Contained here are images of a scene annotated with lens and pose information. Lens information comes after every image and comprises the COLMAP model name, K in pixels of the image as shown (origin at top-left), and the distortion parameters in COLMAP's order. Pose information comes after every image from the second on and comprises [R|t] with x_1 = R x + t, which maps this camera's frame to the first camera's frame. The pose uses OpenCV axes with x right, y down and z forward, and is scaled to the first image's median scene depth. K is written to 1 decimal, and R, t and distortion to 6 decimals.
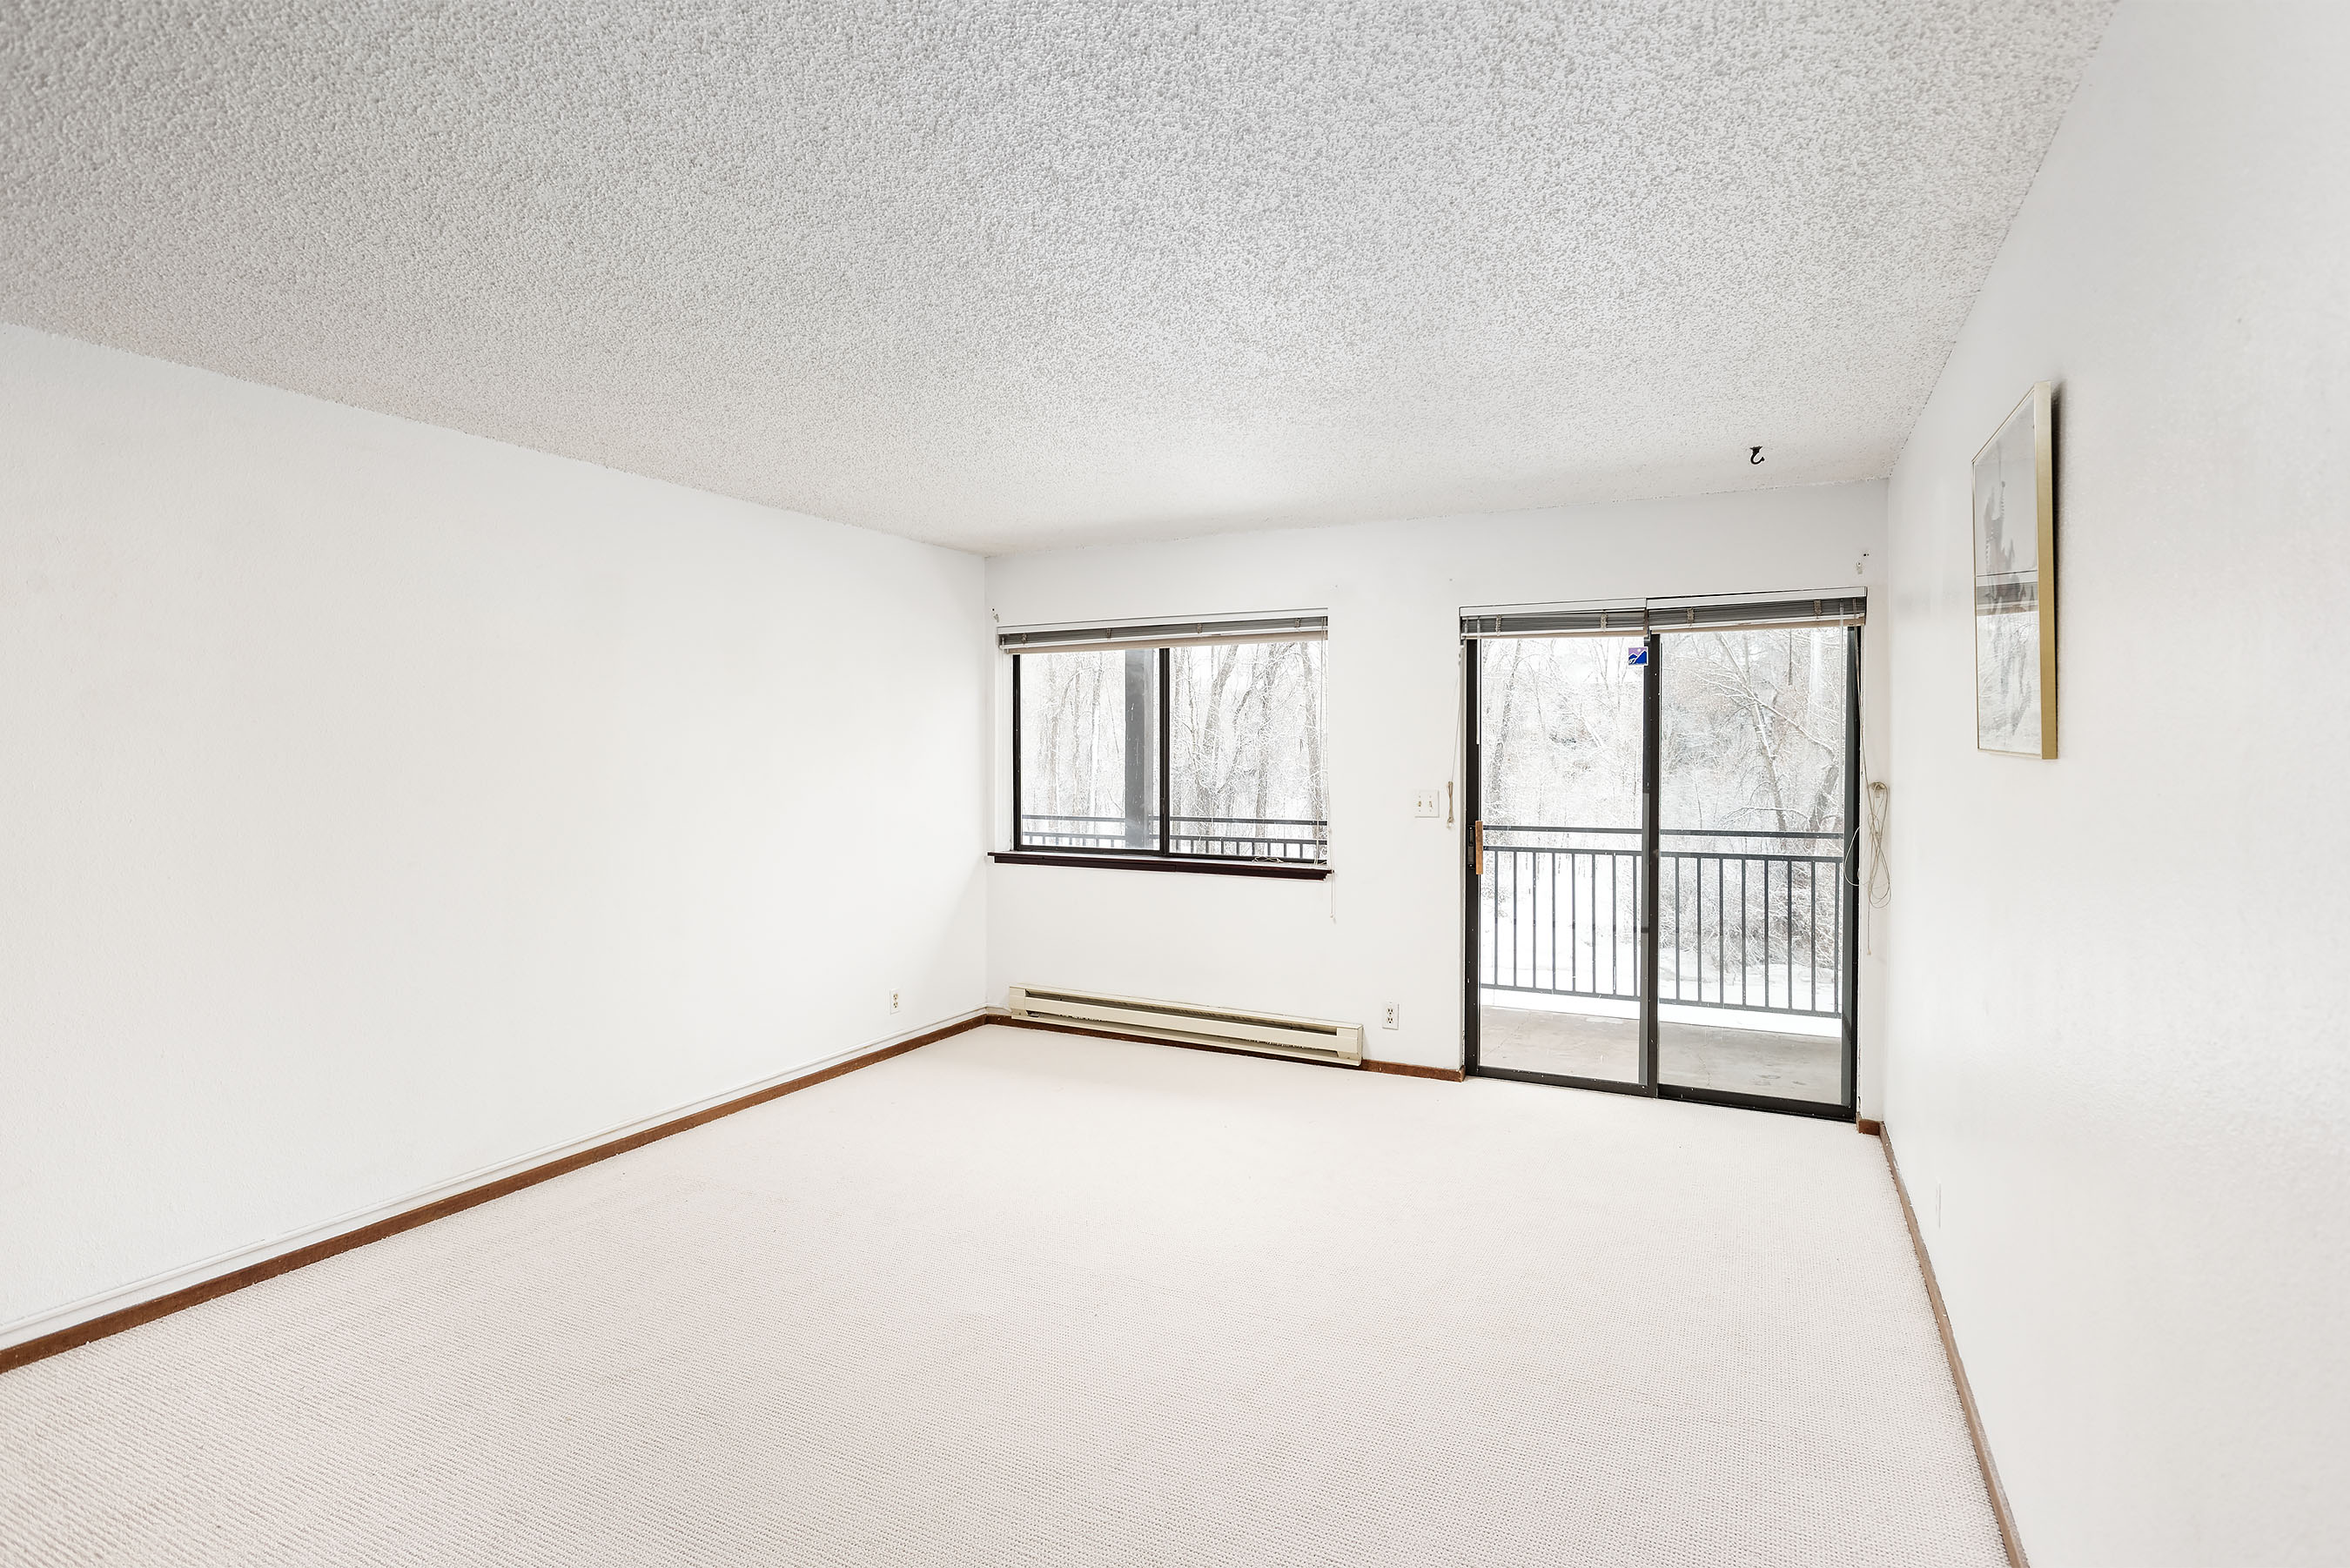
lens RADIAL K [[1146.2, 0, 1174.2], [0, 1146.2, 741.8], [0, 0, 1]] dist [0.000926, 0.000236]
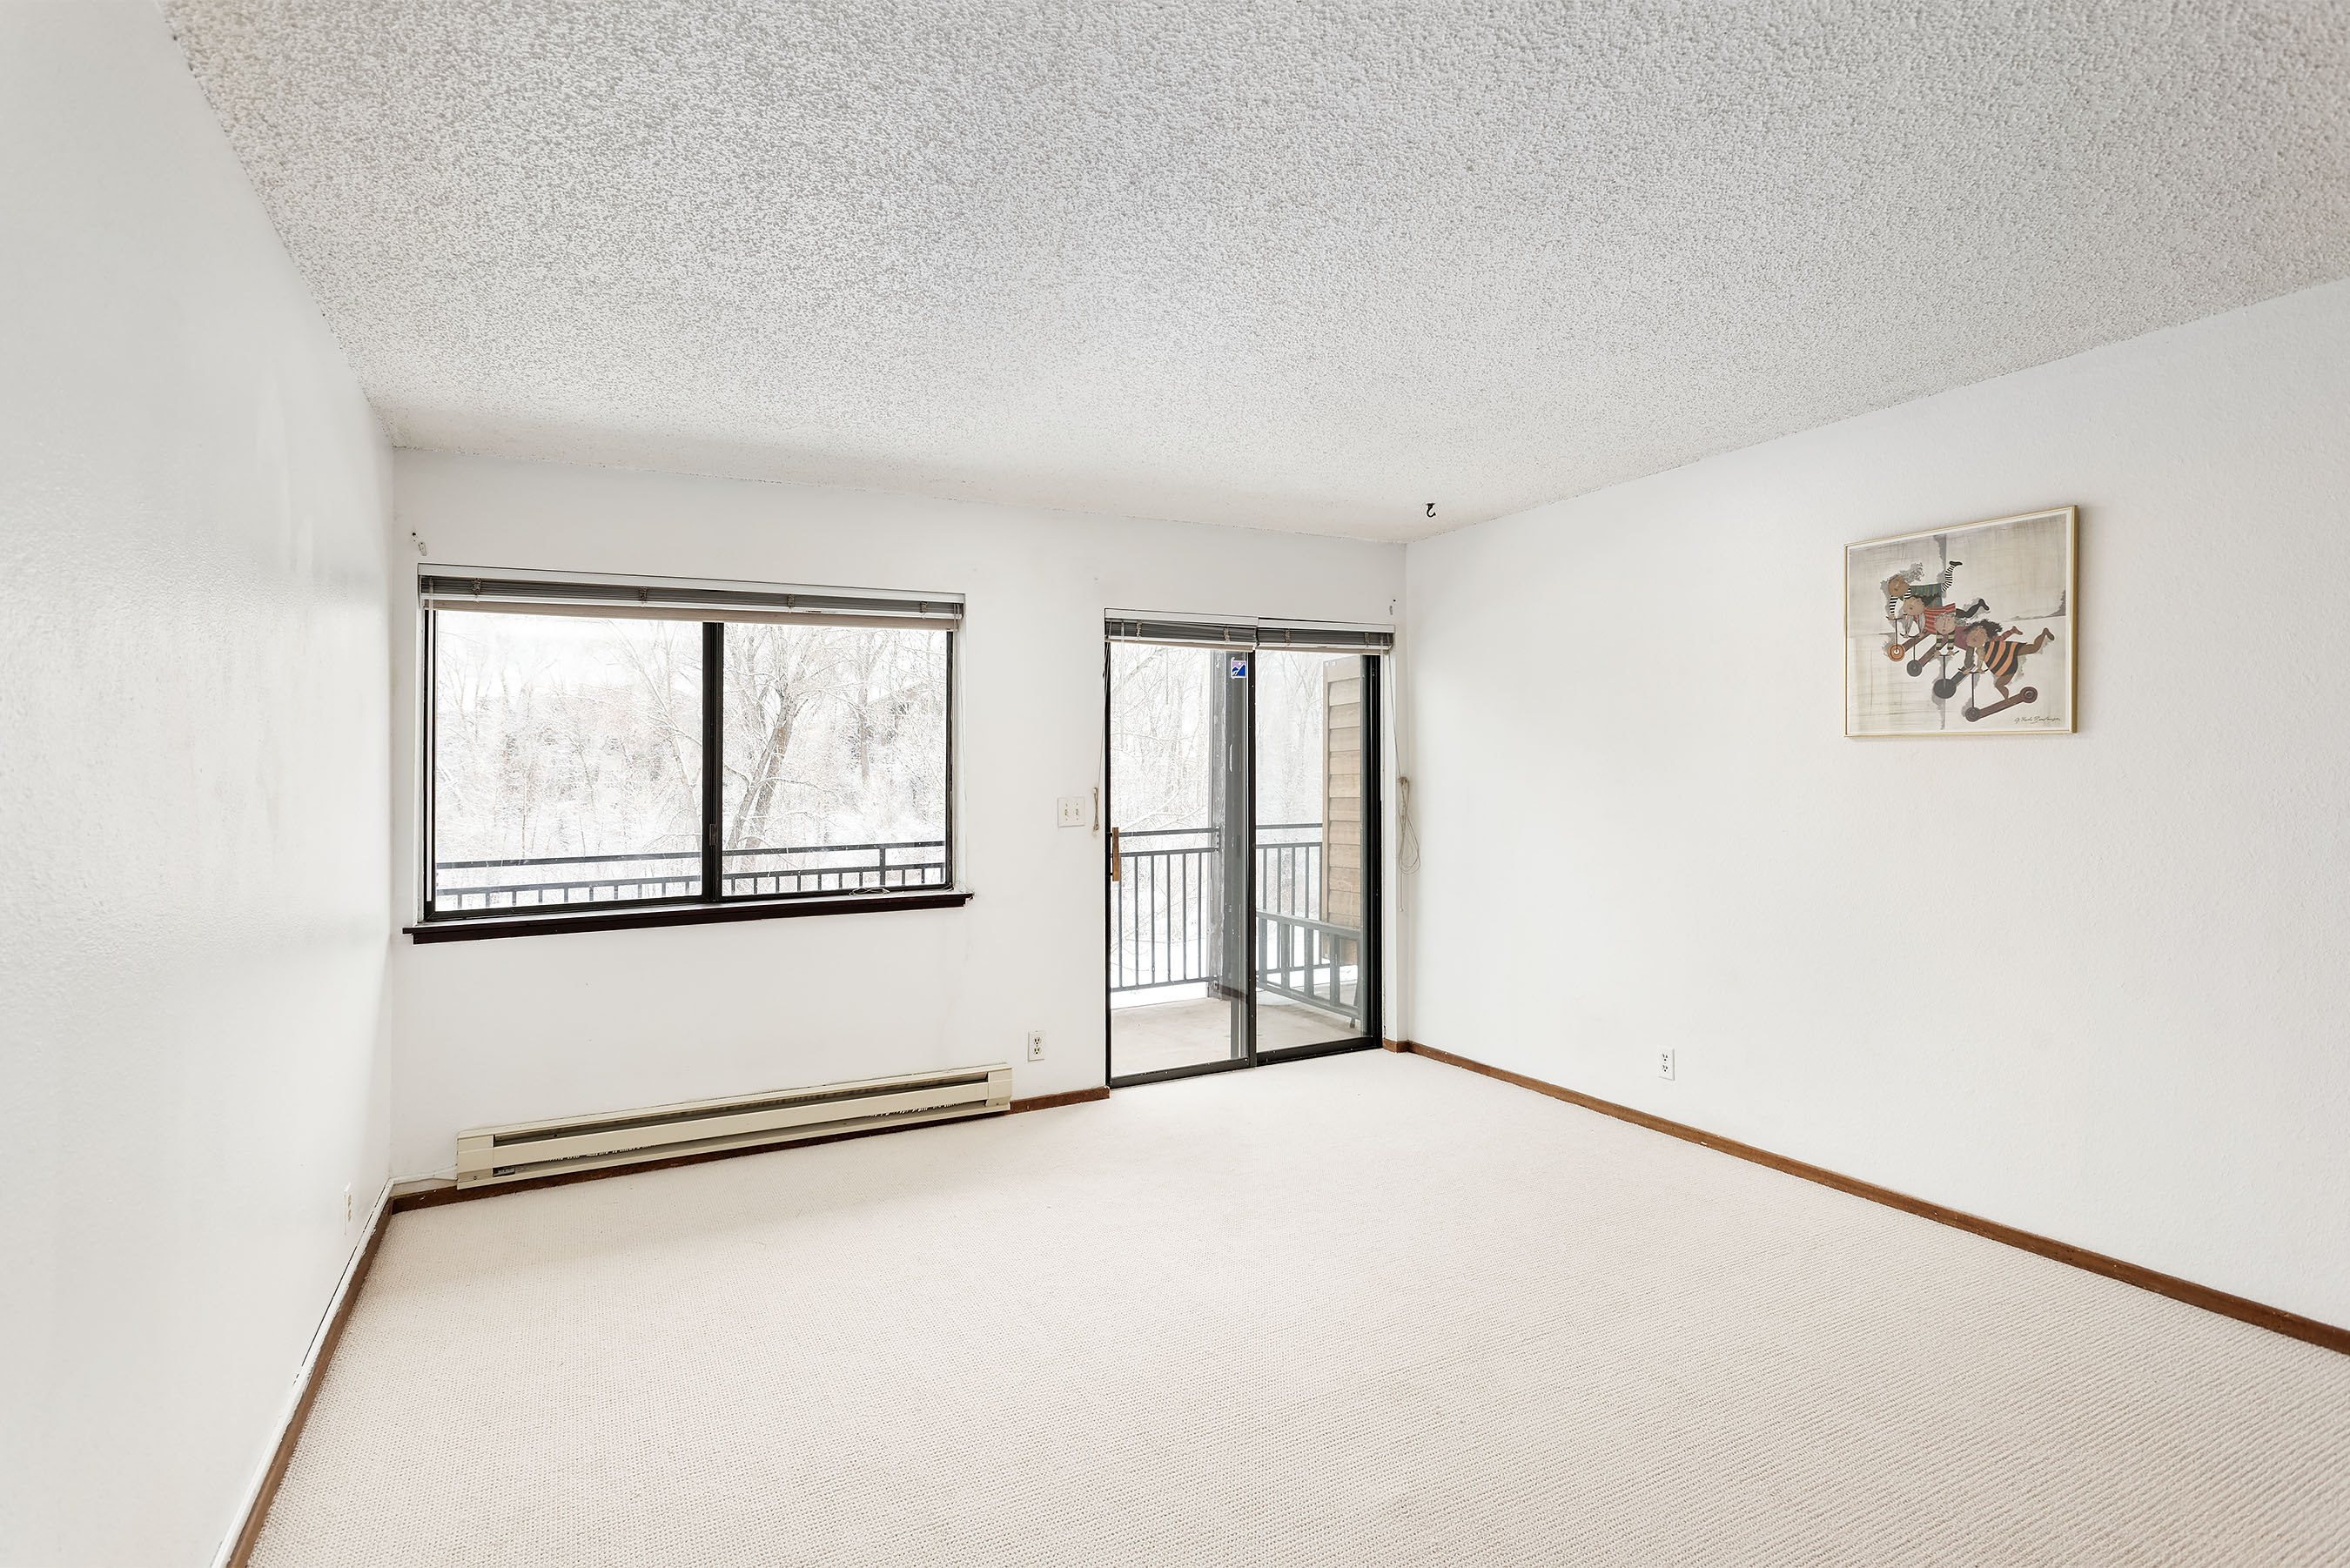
lens RADIAL K [[1118.0, 0, 1172.6], [0, 1118.0, 748.1], [0, 0, 1]] dist [-0.000259, 0.000229]
pose [[0.611413, 0.005770, 0.791290, -0.448457], [0.009857, 0.999840, -0.014907, 0.015363], [-0.791250, 0.016914, 0.611259, 0.361109]]
